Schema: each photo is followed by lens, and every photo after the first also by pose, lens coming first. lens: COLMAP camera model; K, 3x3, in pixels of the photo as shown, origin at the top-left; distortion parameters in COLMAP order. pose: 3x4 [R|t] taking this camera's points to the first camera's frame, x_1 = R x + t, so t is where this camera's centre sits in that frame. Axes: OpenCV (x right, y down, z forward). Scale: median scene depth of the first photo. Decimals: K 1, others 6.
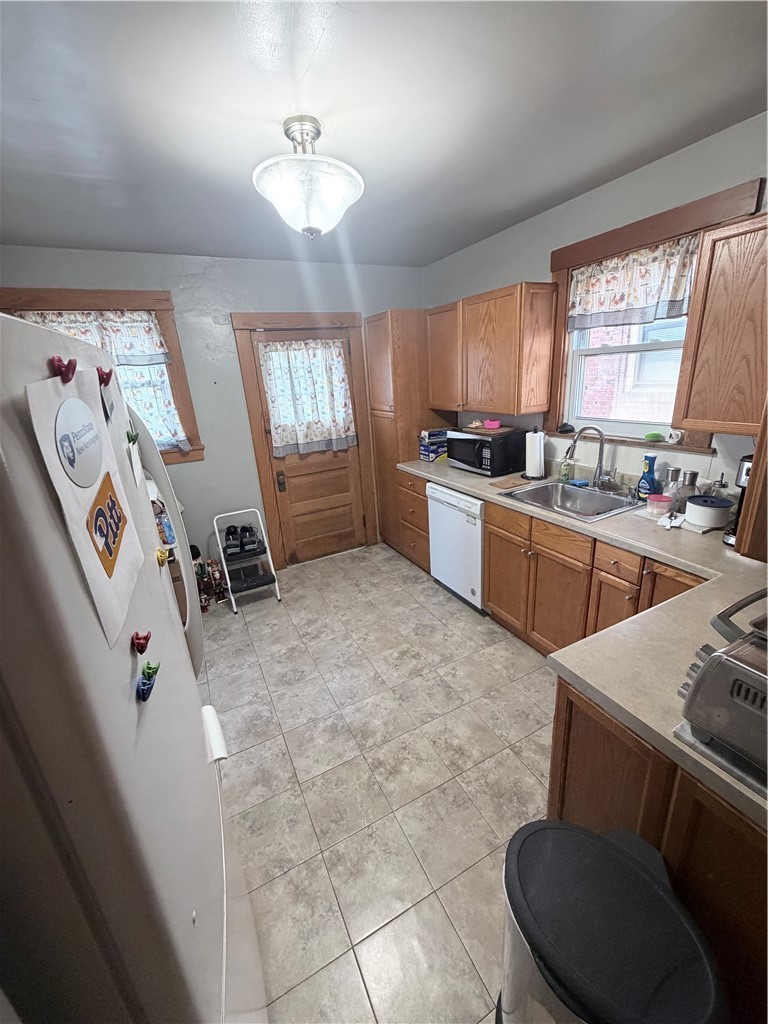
lens RADIAL K [[415.7, 0, 392.4], [0, 415.7, 509.2], [0, 0, 1]] dist [0.001277, -0.000186]
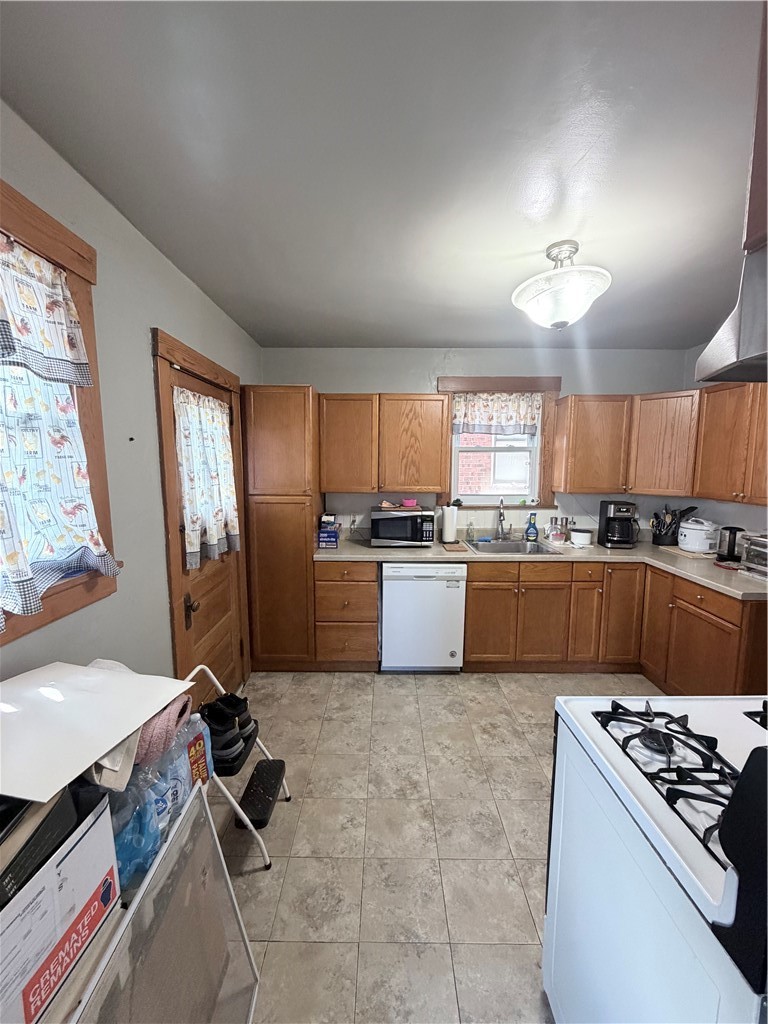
lens RADIAL K [[415.7, 0, 388.9], [0, 415.7, 511.0], [0, 0, 1]] dist [0.001277, -0.000186]
pose [[0.458200, -0.035486, 0.888141, -0.848498], [0.252329, 0.963288, -0.091691, -0.101575], [-0.852281, 0.266116, 0.450332, 0.589014]]
